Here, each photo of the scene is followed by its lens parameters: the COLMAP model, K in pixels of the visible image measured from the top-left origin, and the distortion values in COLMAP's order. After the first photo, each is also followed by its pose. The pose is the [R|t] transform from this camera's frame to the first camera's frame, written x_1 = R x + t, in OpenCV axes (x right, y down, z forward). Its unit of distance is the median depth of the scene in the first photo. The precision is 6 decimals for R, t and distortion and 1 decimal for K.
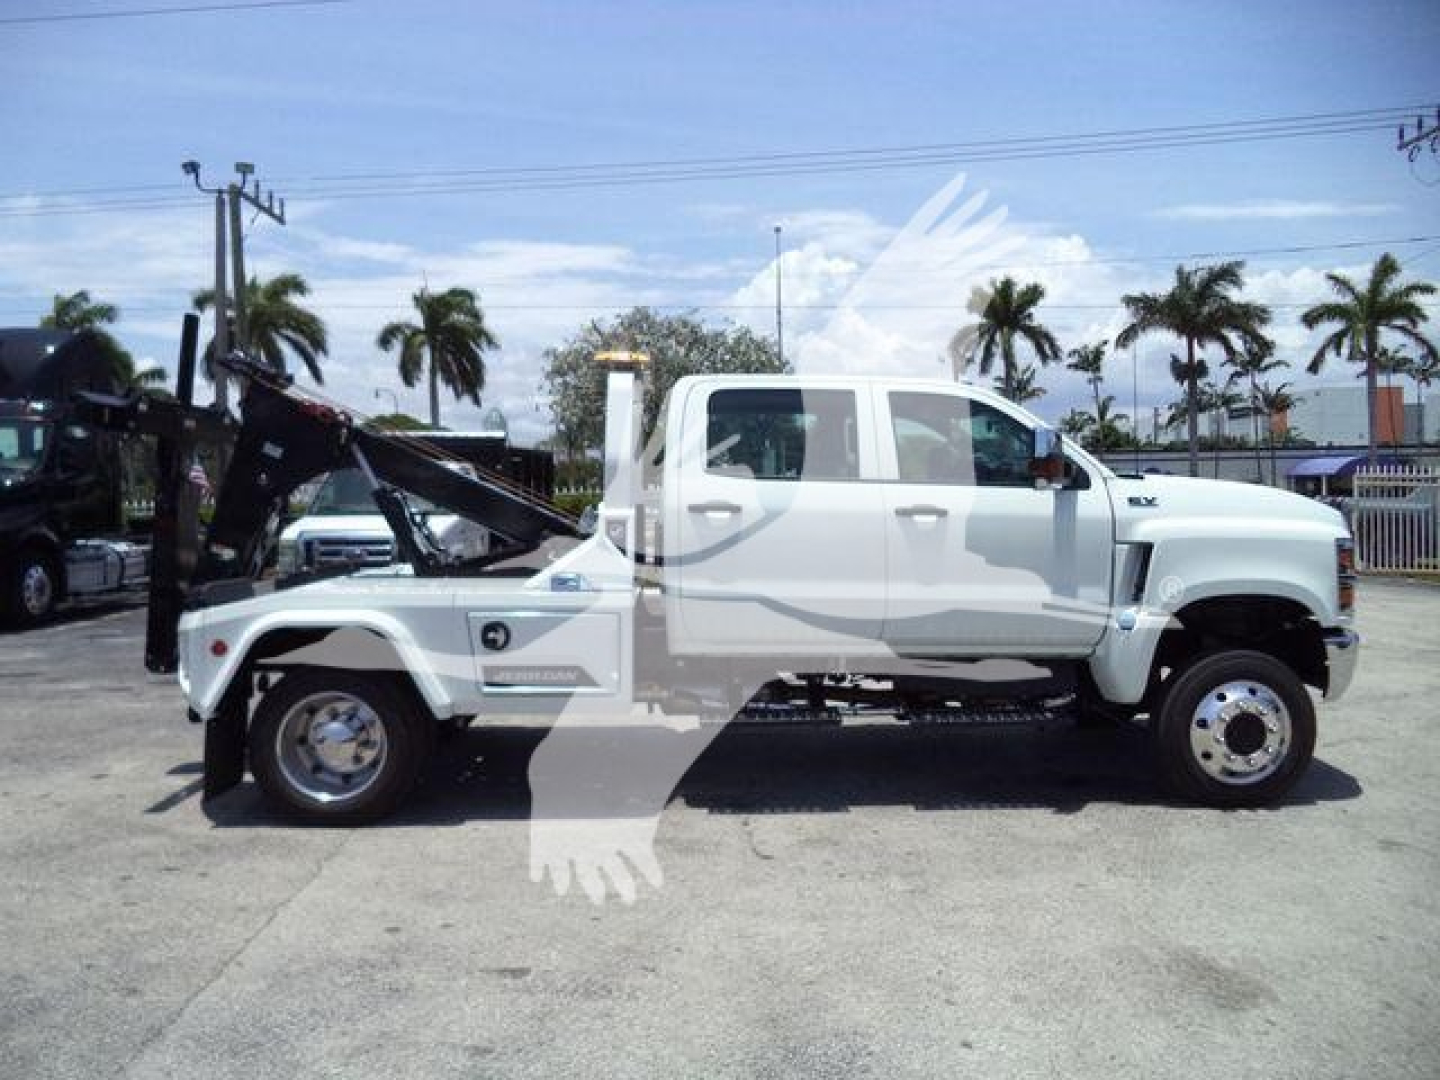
lens RADIAL K [[1179.8, 0, 683.1], [0, 1179.8, 537.2], [0, 0, 1]] dist [0.005777, -0.137095]
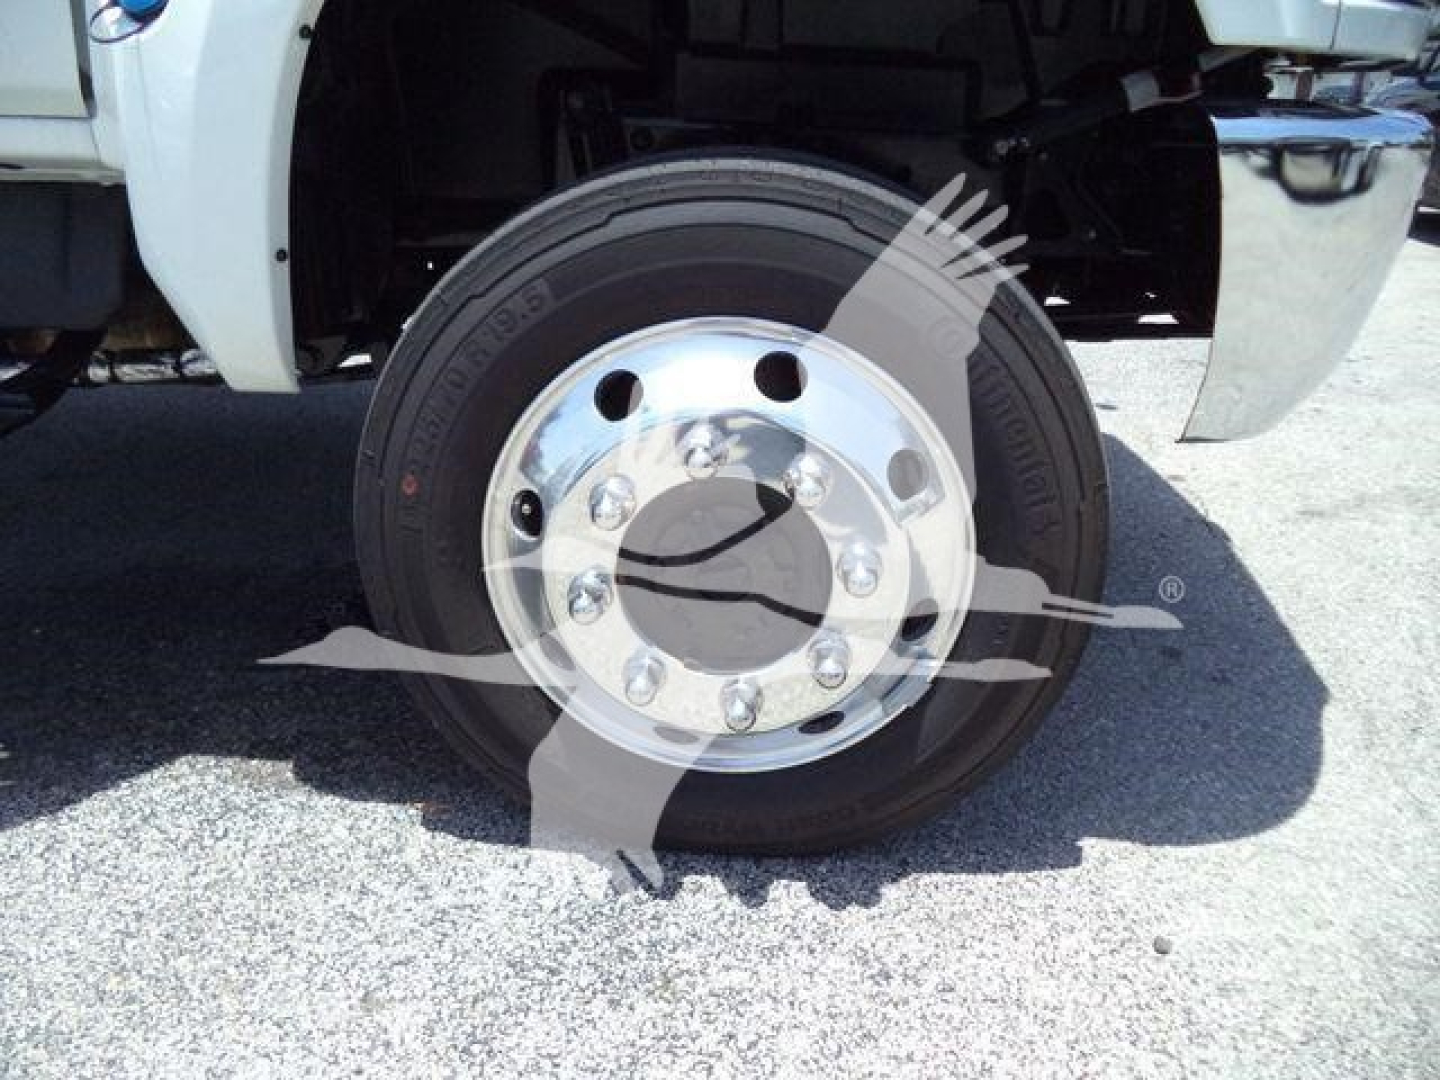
lens RADIAL K [[1171.6, 0, 722.6], [0, 1171.6, 534.6], [0, 0, 1]] dist [-0.022518, -0.012822]
pose [[0.985979, 0.092639, -0.138790, 0.505317], [-0.023026, 0.899317, 0.436692, 0.070482], [0.165271, -0.427373, 0.888841, 0.812055]]
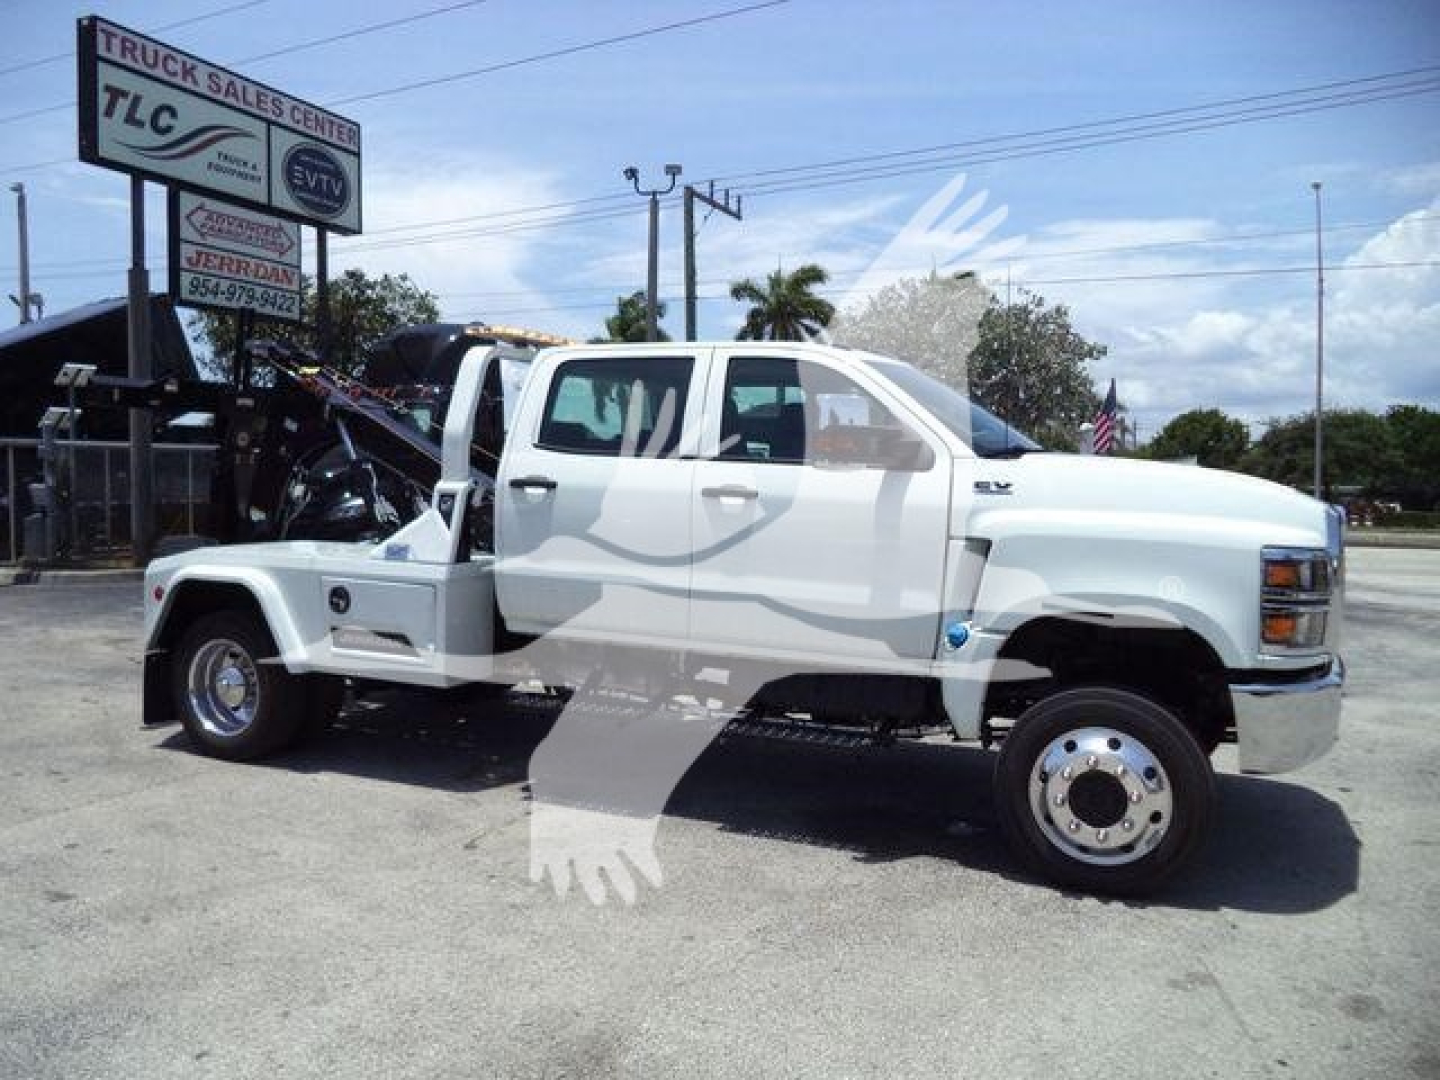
lens RADIAL K [[1171.6, 0, 722.6], [0, 1171.6, 534.6], [0, 0, 1]] dist [-0.022518, -0.012822]
pose [[0.889121, 0.041951, -0.455746, 0.596757], [-0.037080, 0.999119, 0.019630, -0.007411], [0.456168, -0.000554, 0.889893, 0.219736]]
